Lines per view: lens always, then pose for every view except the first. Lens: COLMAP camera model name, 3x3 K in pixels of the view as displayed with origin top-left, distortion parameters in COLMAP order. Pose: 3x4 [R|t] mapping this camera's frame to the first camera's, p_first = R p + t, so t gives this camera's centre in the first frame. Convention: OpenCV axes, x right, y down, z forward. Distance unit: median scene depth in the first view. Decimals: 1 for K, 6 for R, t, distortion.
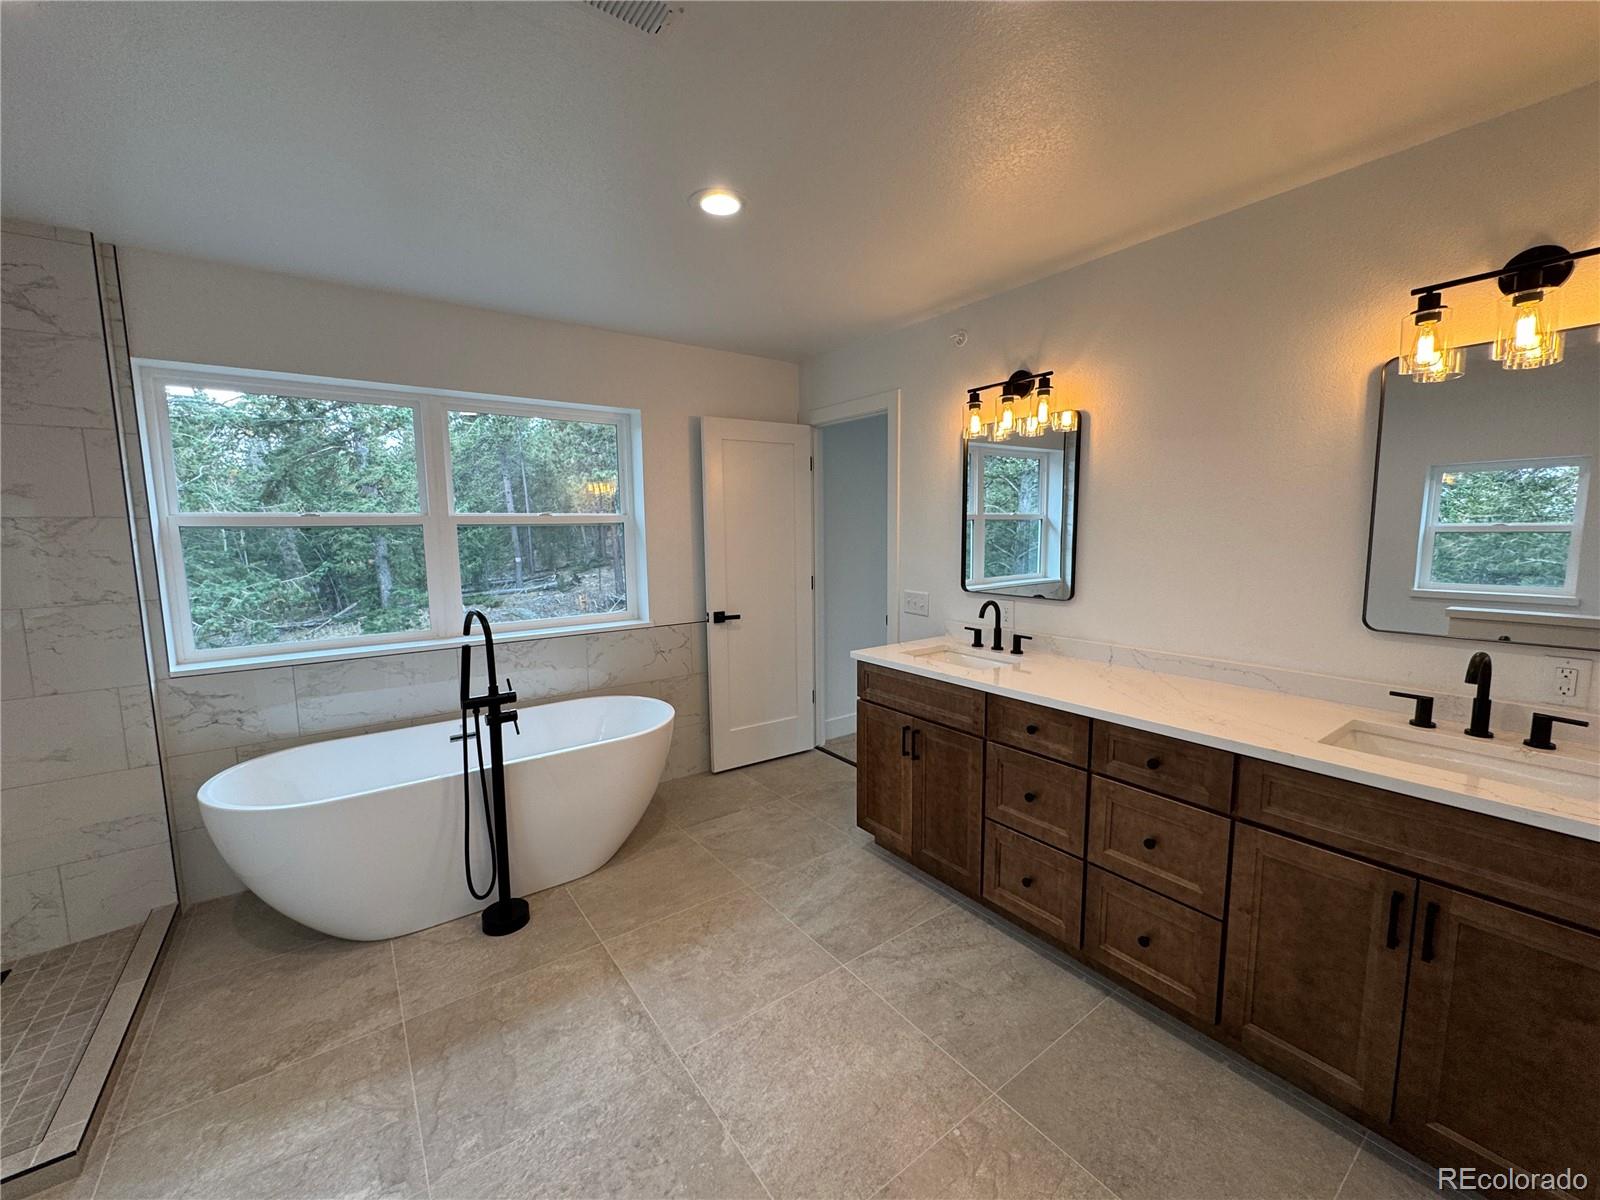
lens RADIAL K [[637.2, 0, 796.9], [0, 637.2, 600.3], [0, 0, 1]] dist [-0.003000, 0.001059]
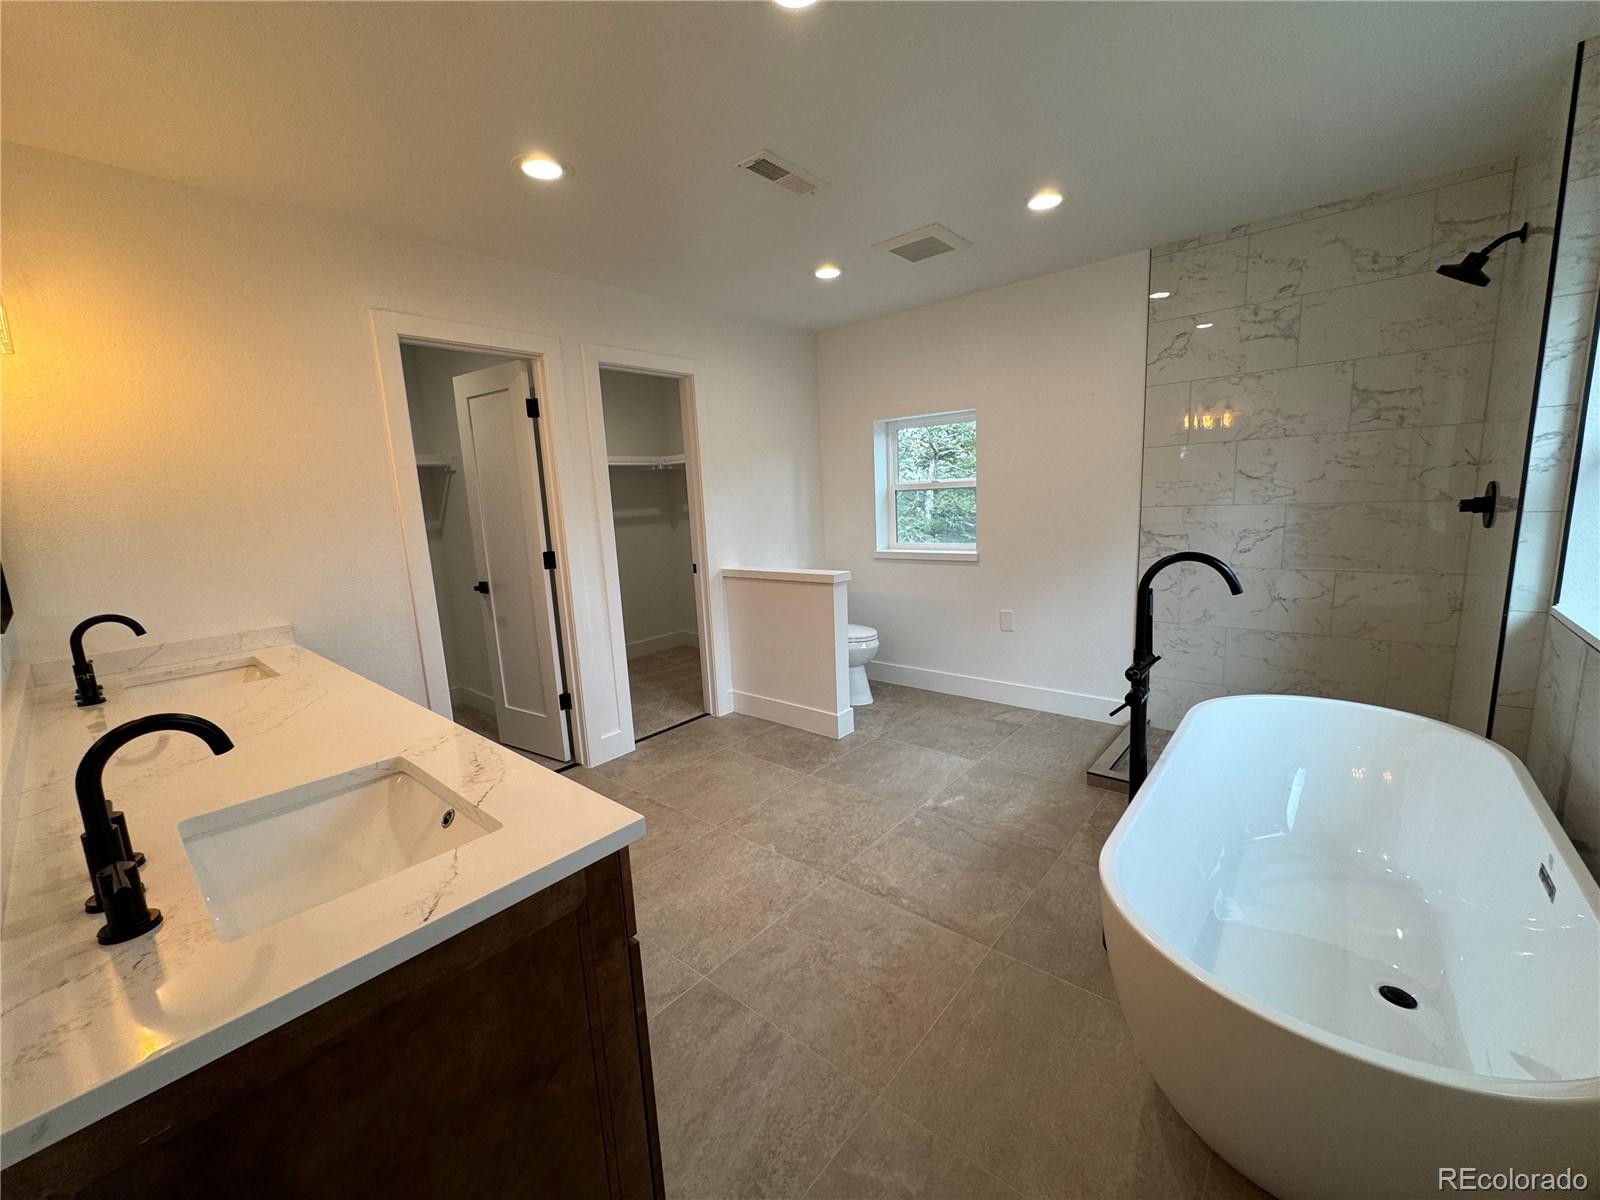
lens RADIAL K [[637.2, 0, 799.8], [0, 637.2, 593.7], [0, 0, 1]] dist [-0.003000, 0.001059]
pose [[-0.969805, 0.095032, -0.224604, 0.091269], [0.031499, 0.962052, 0.271043, -0.162095], [0.241839, 0.255784, -0.935996, 1.708084]]
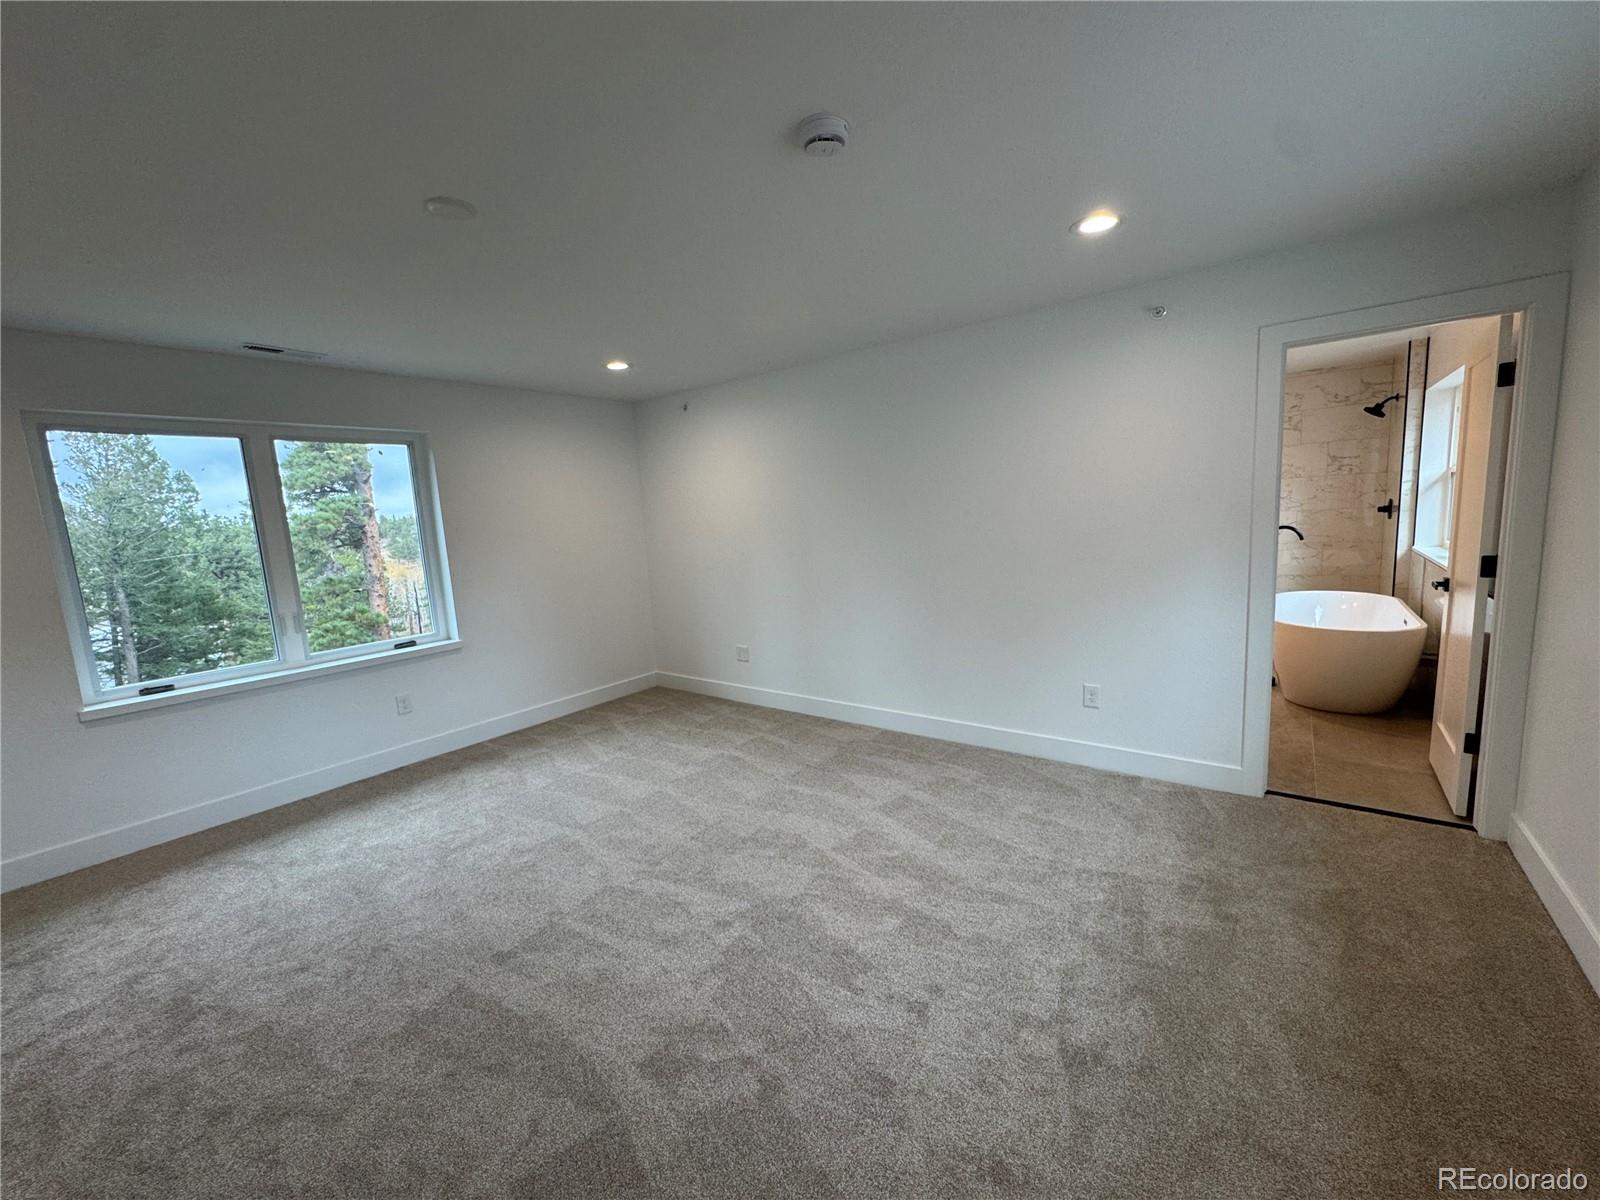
lens RADIAL K [[637.2, 0, 792.0], [0, 637.2, 595.5], [0, 0, 1]] dist [-0.003000, 0.001059]
pose [[-0.956614, 0.105640, -0.271532, 1.671165], [0.037561, 0.968892, 0.244619, -0.348918], [0.288927, 0.223807, -0.930823, 2.671774]]
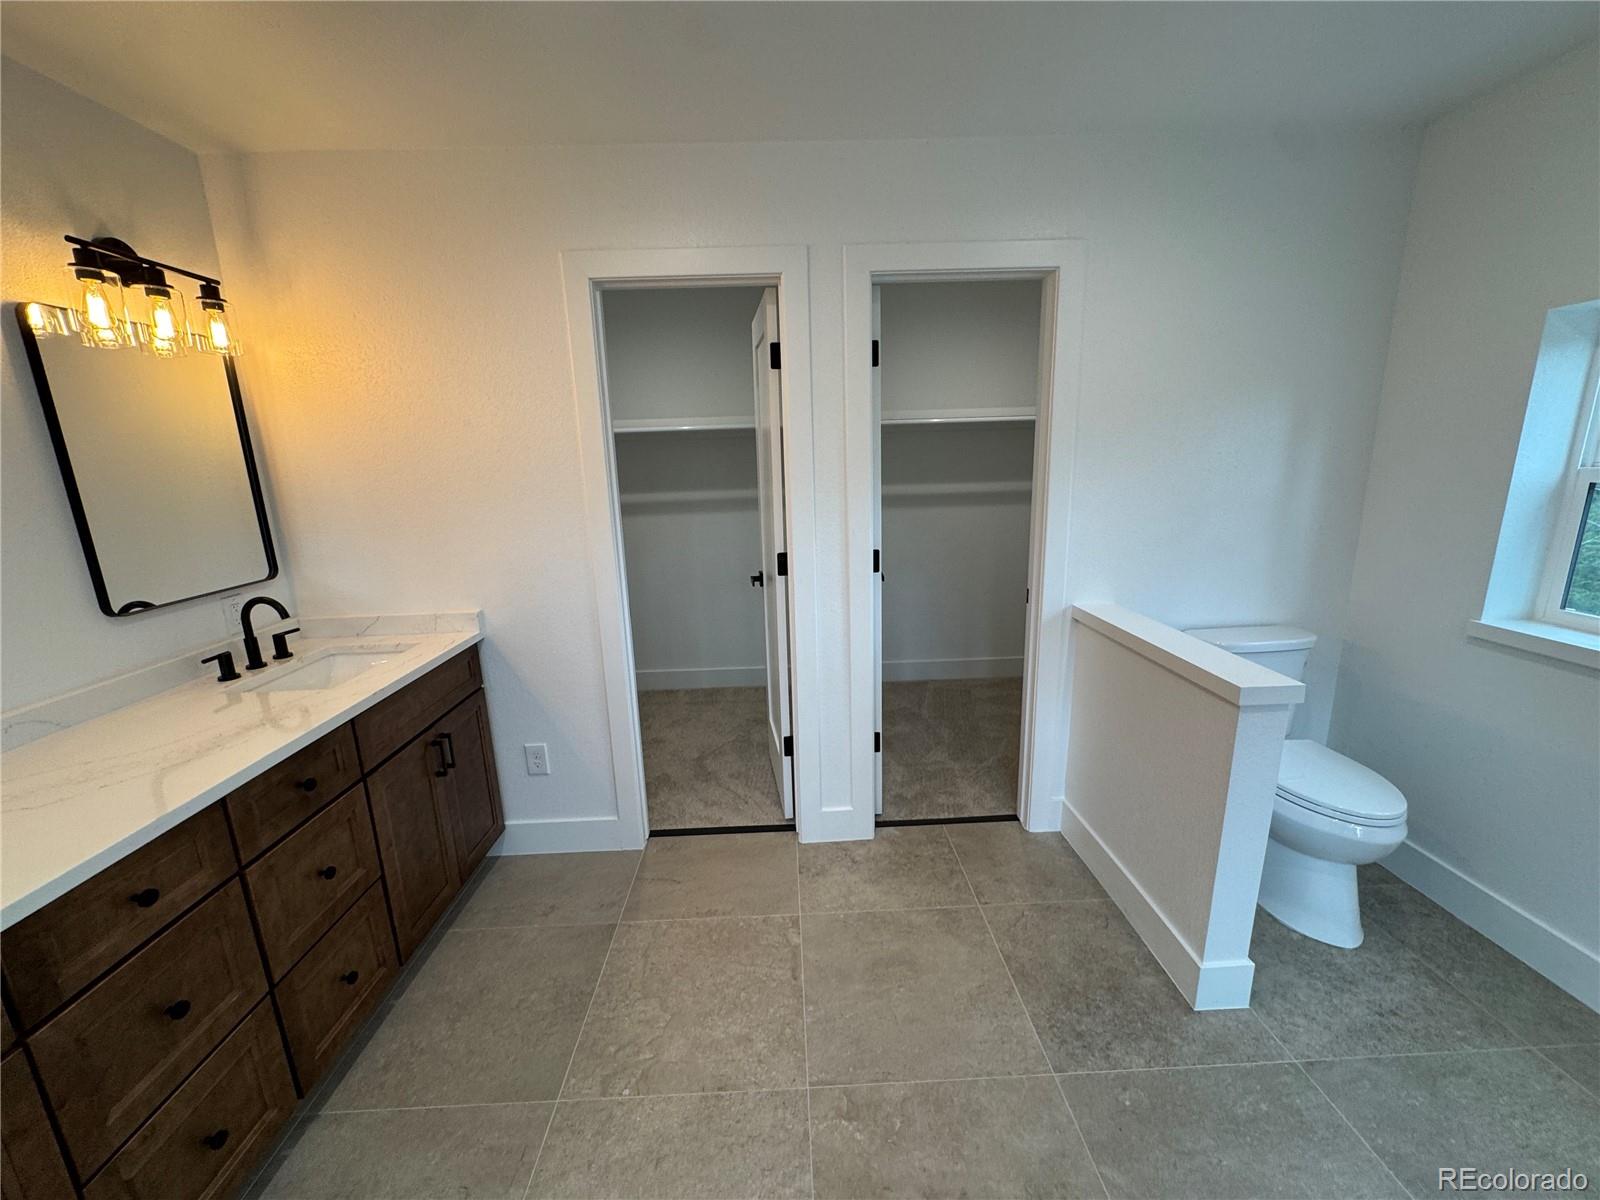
lens RADIAL K [[637.2, 0, 801.4], [0, 637.2, 597.0], [0, 0, 1]] dist [-0.003000, 0.001059]
pose [[-0.827597, -0.087335, 0.554487, -0.338442], [0.104163, 0.946771, 0.304589, -0.133083], [-0.551573, 0.309834, -0.774448, 0.999027]]
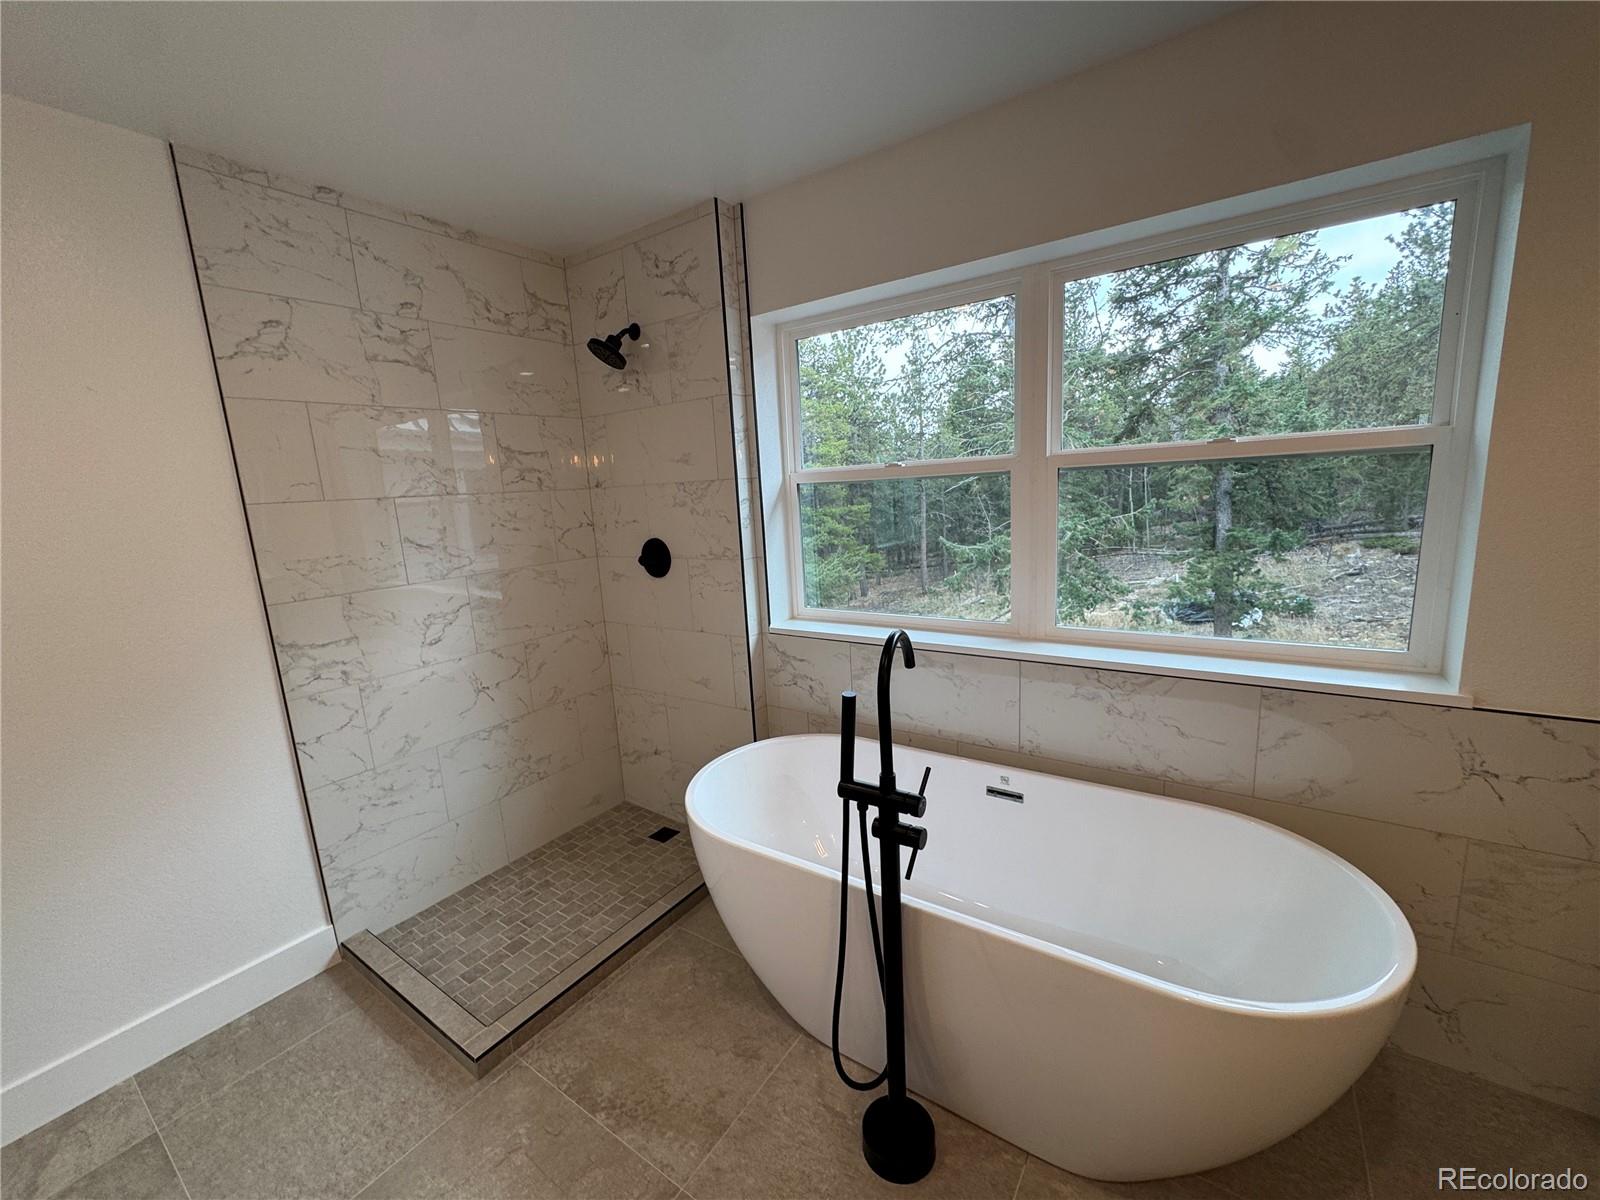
lens RADIAL K [[637.2, 0, 798.8], [0, 637.2, 600.9], [0, 0, 1]] dist [-0.003000, 0.001059]
pose [[0.329249, 0.161277, -0.930368, -0.009640], [-0.056205, 0.986906, 0.151187, -0.102117], [0.942569, 0.002513, 0.334003, 0.792685]]
